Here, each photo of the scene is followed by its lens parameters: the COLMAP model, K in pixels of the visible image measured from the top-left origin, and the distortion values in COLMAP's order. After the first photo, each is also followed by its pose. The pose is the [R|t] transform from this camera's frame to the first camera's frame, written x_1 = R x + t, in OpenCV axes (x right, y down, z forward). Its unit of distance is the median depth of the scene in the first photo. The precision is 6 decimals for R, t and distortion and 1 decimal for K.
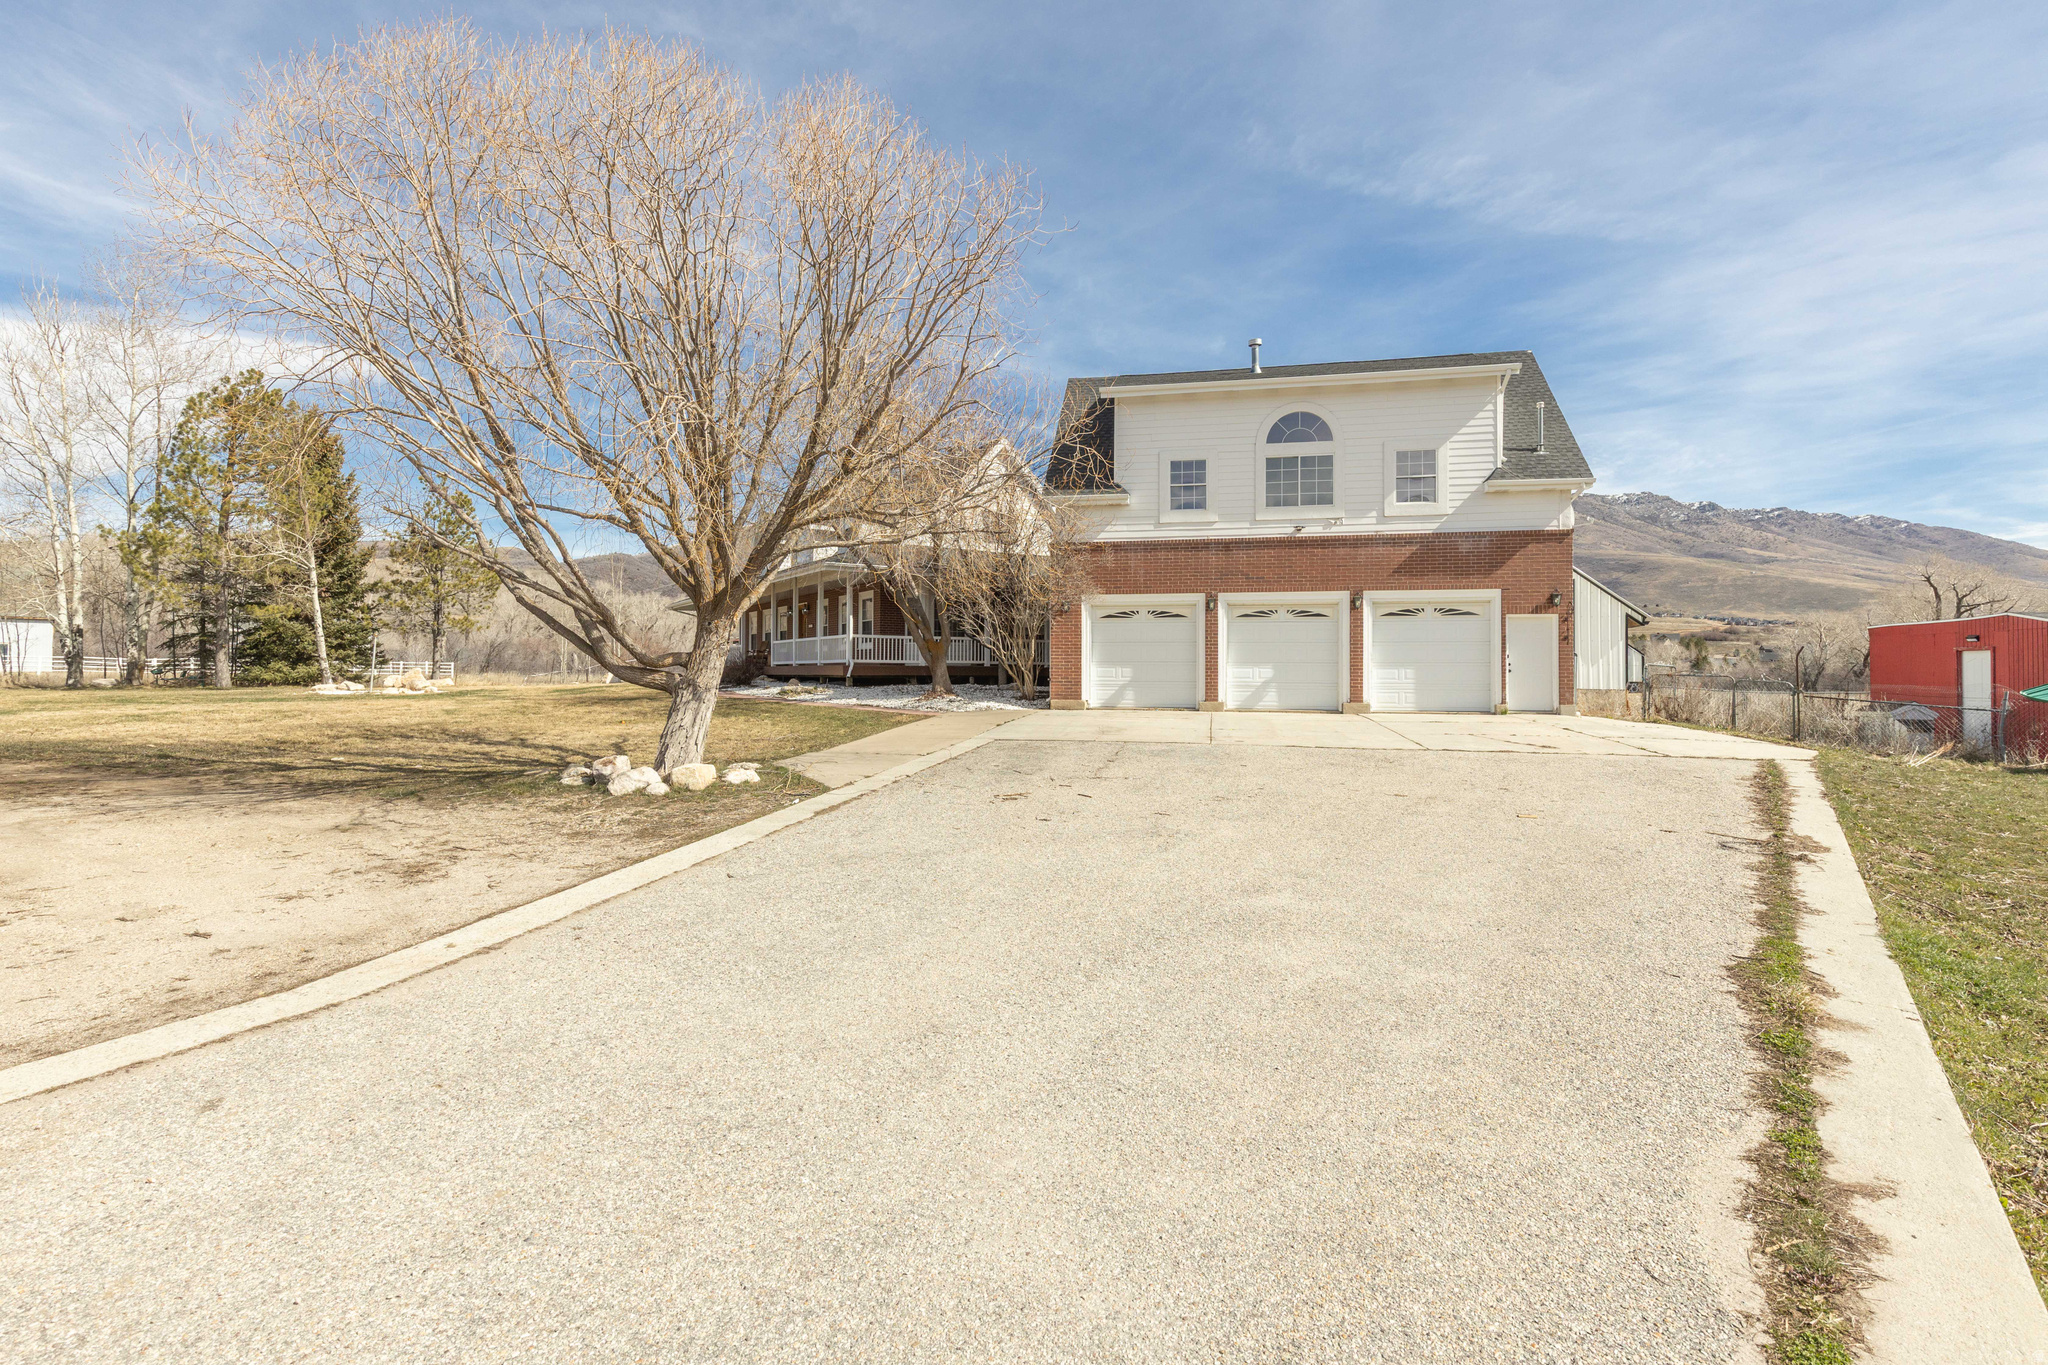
lens RADIAL K [[930.5, 0, 1033.3], [0, 930.5, 689.0], [0, 0, 1]] dist [0.009277, -0.000667]
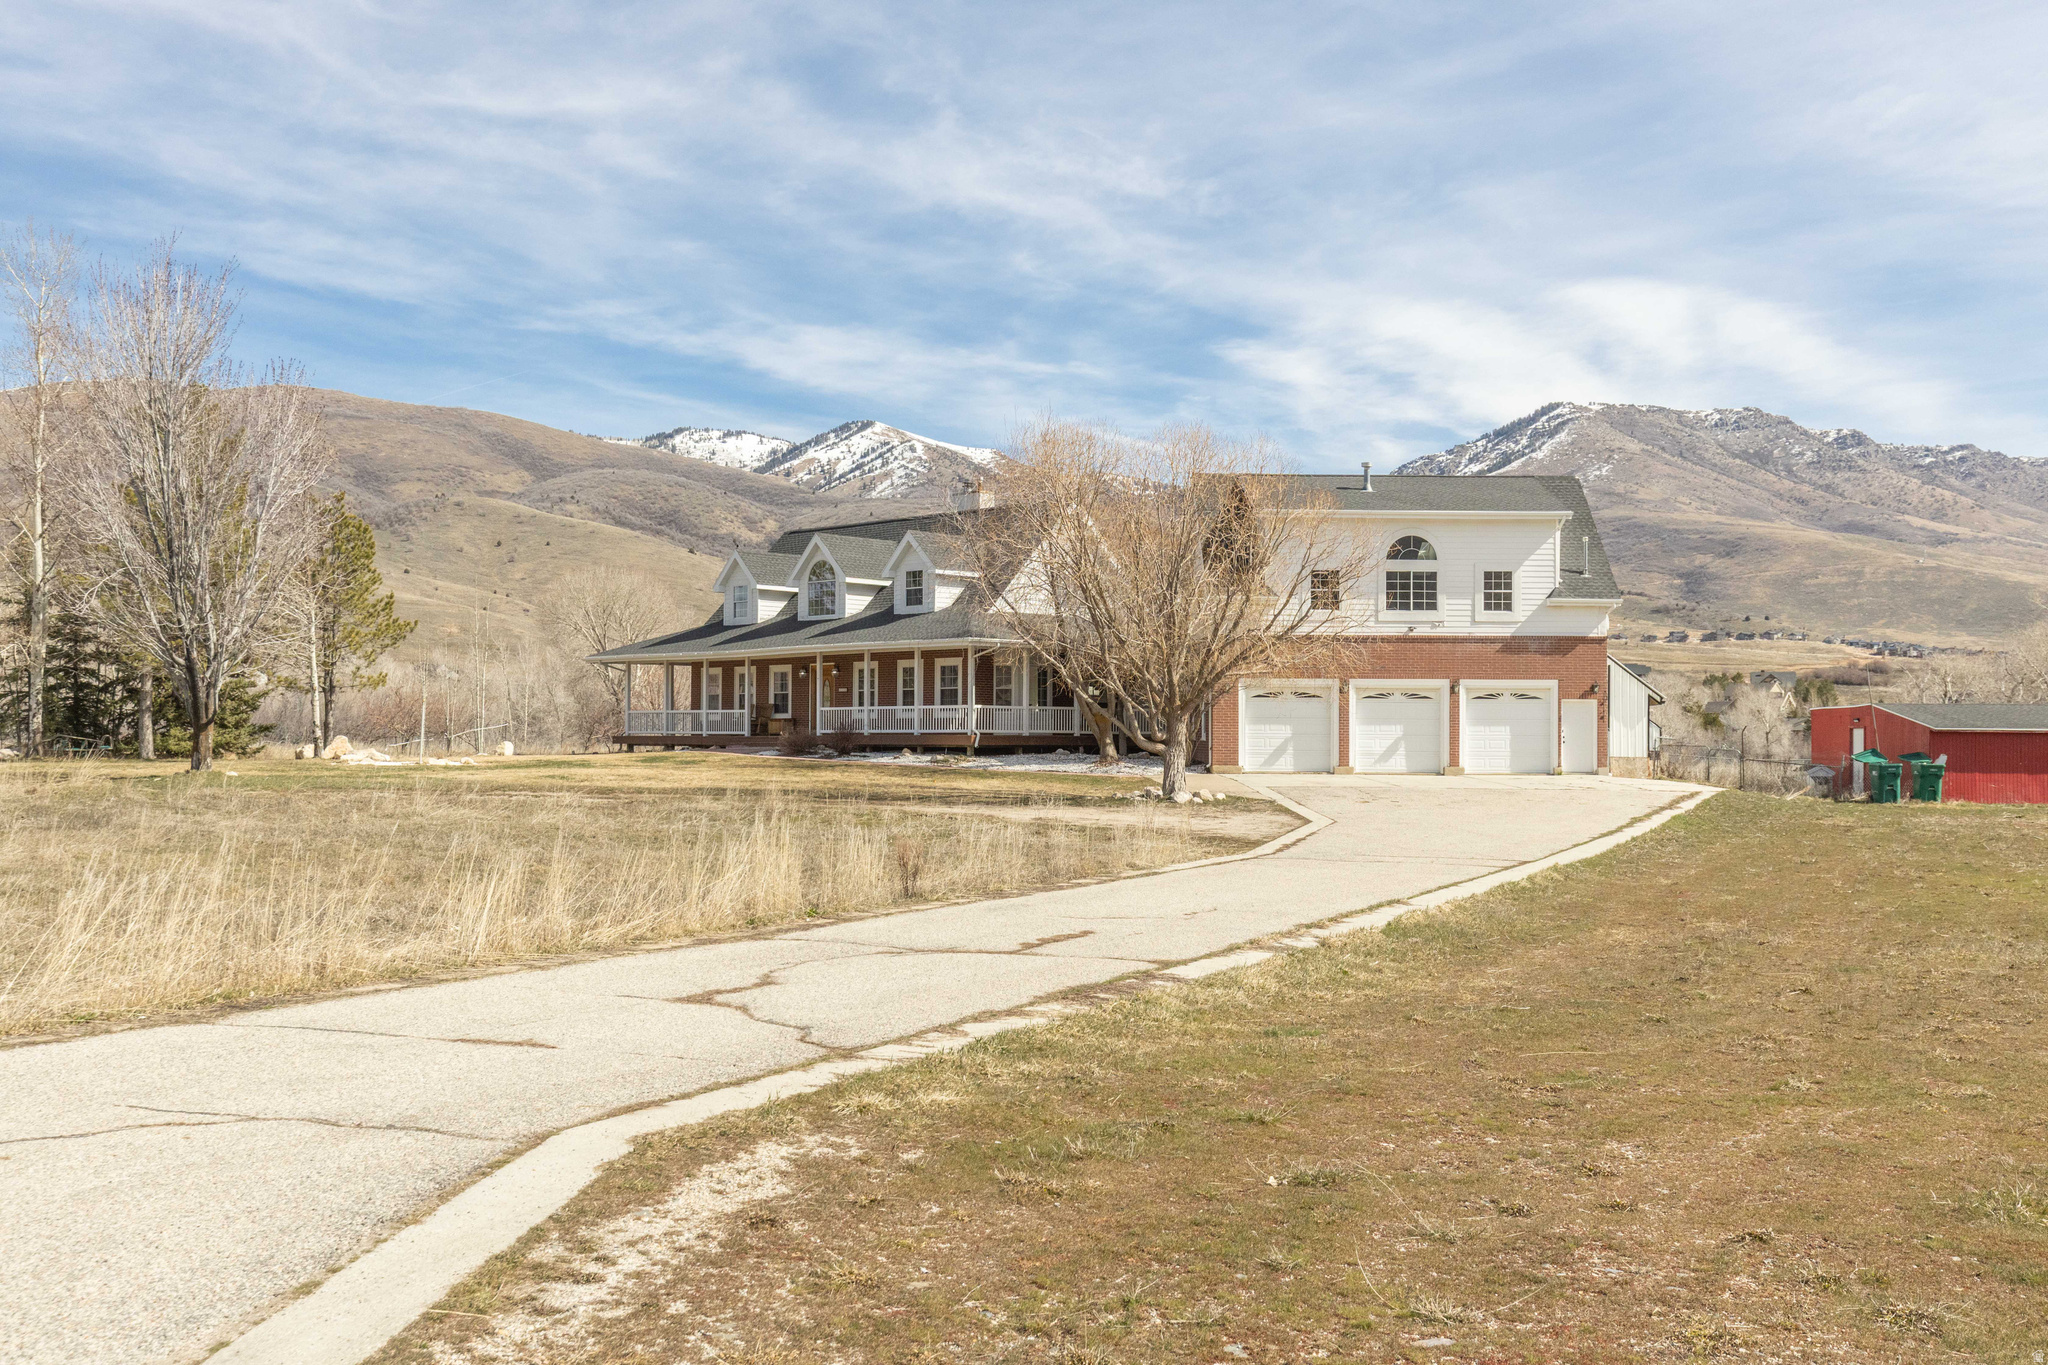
lens RADIAL K [[1991.3, 0, 1022.7], [0, 1991.3, 822.0], [0, 0, 1]] dist [0.004957, 0.039821]
pose [[0.973897, -0.008307, 0.226837, -0.826134], [0.002858, 0.999700, 0.024340, 0.021619], [-0.226971, -0.023056, 0.973628, -1.484709]]
